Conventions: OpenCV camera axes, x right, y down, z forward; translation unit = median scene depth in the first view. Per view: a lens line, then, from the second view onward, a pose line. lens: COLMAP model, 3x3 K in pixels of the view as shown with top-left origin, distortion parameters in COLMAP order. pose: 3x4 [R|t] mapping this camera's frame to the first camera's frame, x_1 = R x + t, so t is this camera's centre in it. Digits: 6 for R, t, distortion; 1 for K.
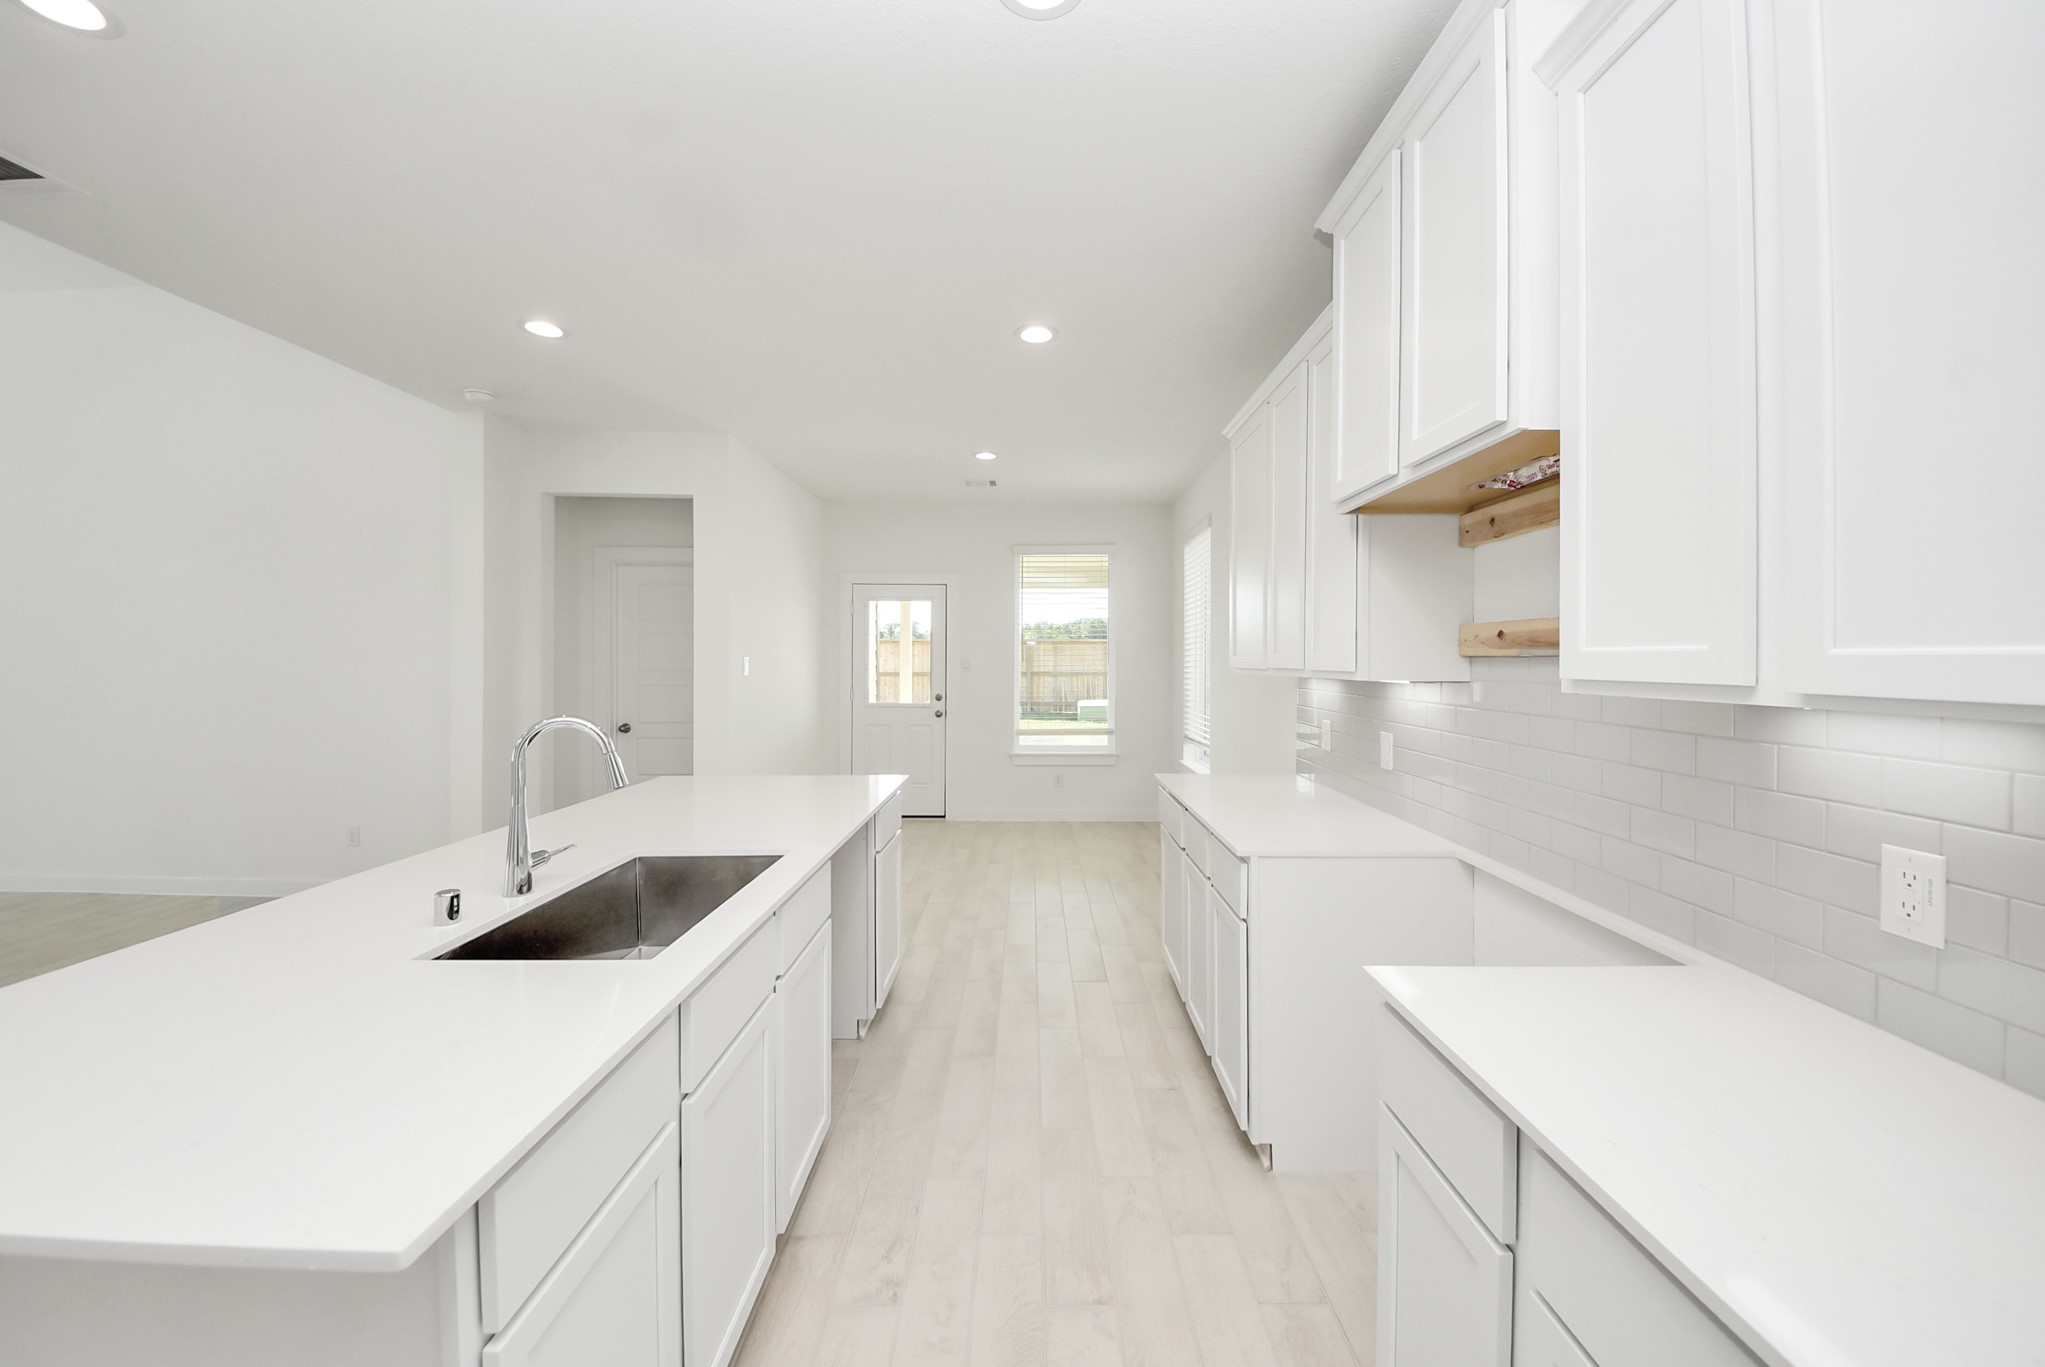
lens RADIAL K [[743.9, 0, 1035.9], [0, 743.9, 659.5], [0, 0, 1]] dist [0.027645, -0.000088]
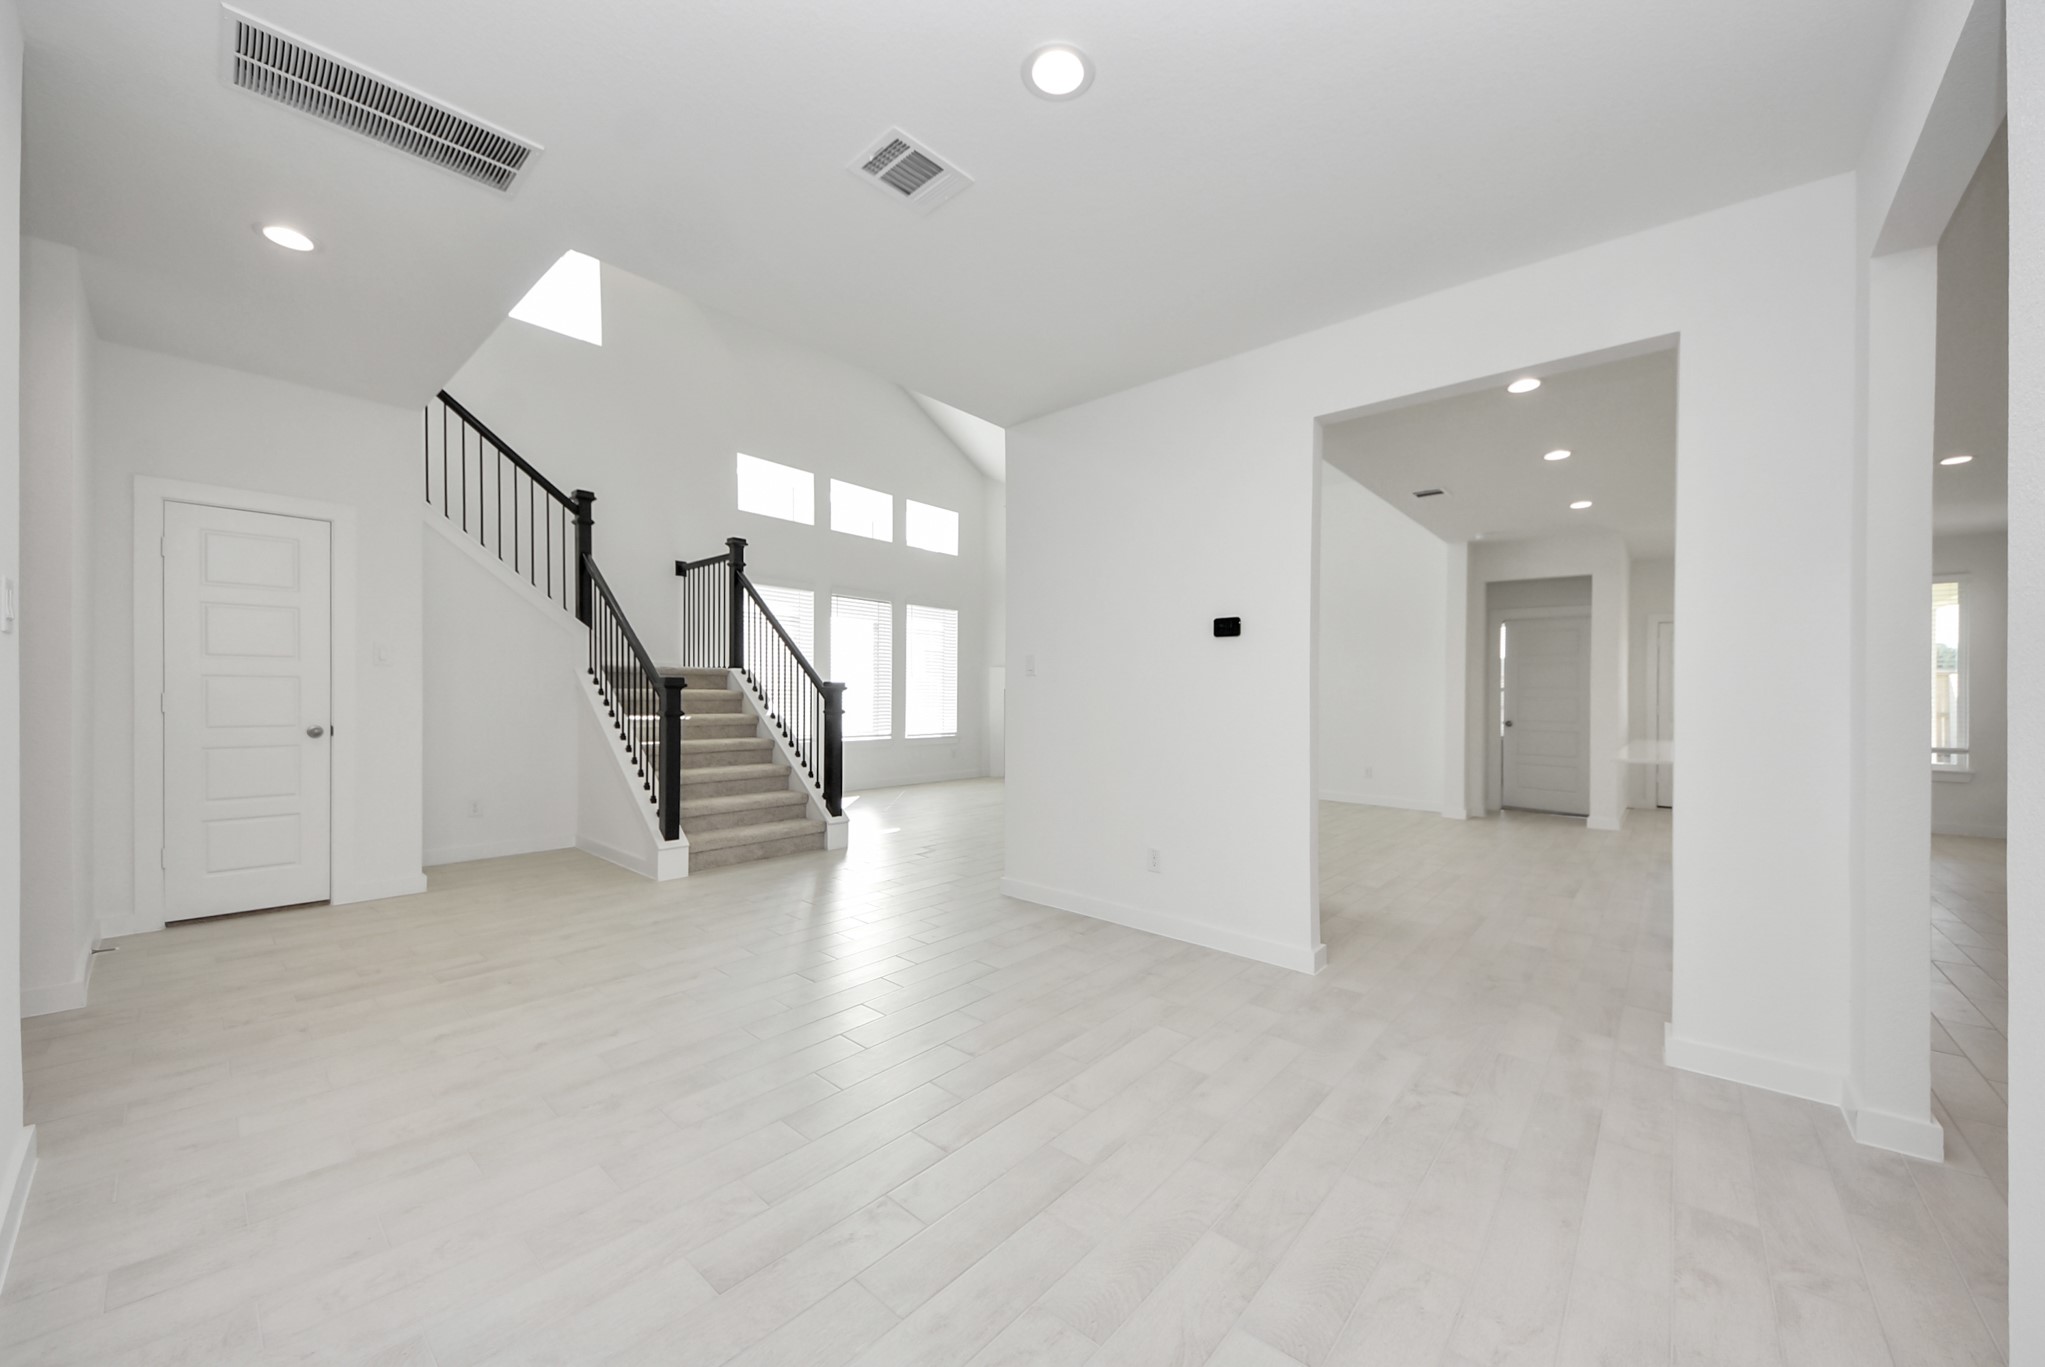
lens RADIAL K [[741.5, 0, 1037.4], [0, 741.5, 697.1], [0, 0, 1]] dist [0.028258, -0.019824]
pose [[0.748821, 0.008567, -0.662717, -0.250468], [-0.012568, 0.999920, -0.001274, 0.051207], [0.662653, 0.009283, 0.748869, -0.850656]]
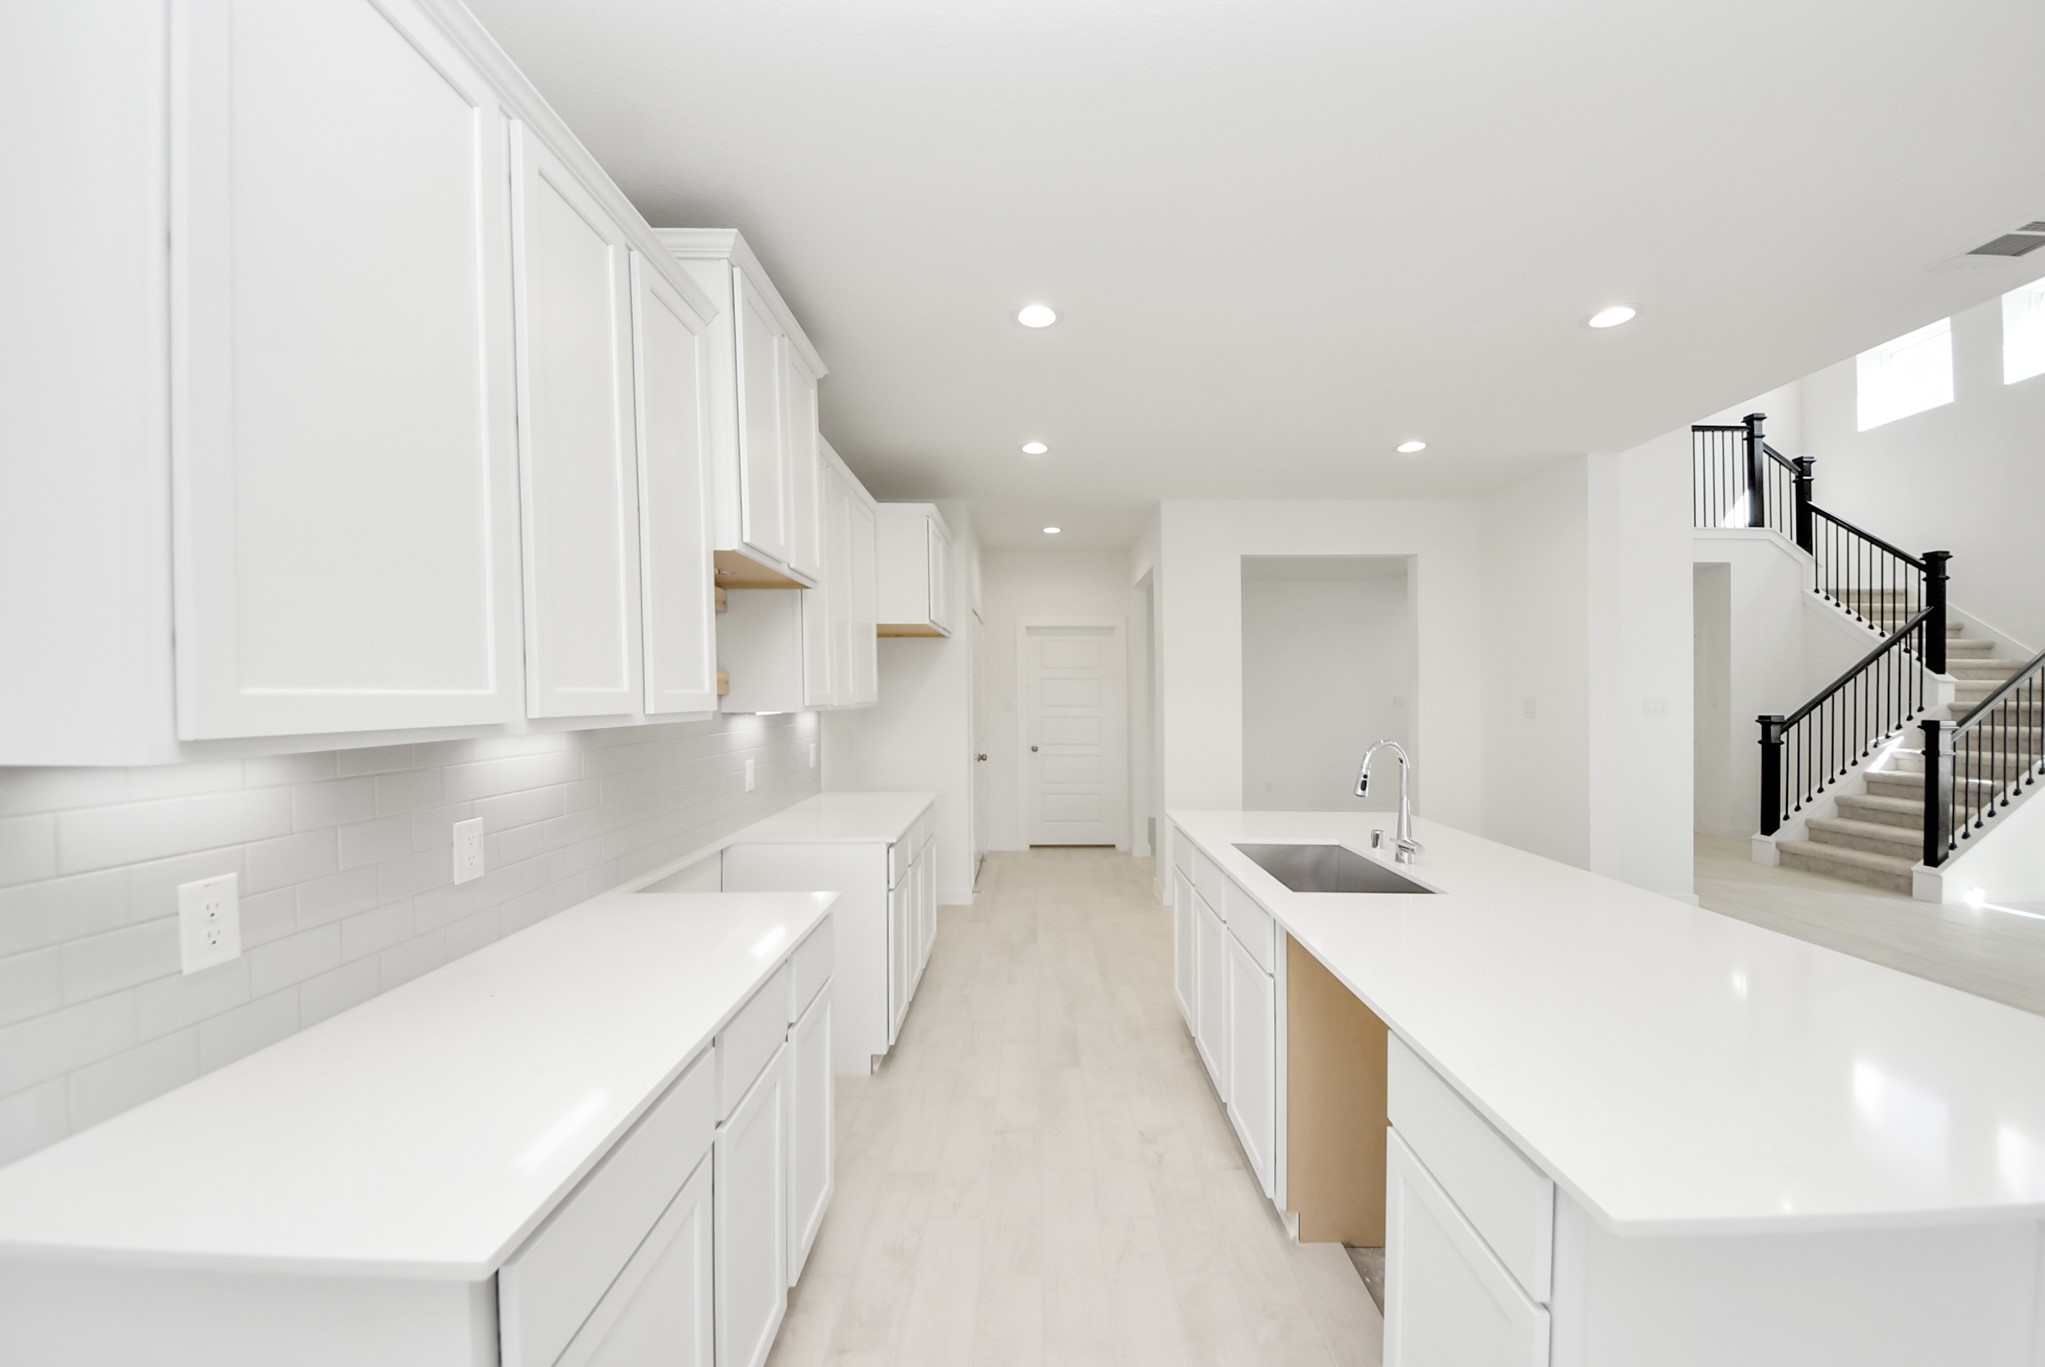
lens RADIAL K [[741.5, 0, 1037.4], [0, 741.5, 697.1], [0, 0, 1]] dist [0.028258, -0.019824]
pose [[-0.999874, -0.000881, 0.015880, 0.002164], [-0.000749, 0.999965, 0.008333, -0.008737], [-0.015887, 0.008320, -0.999839, 0.809880]]
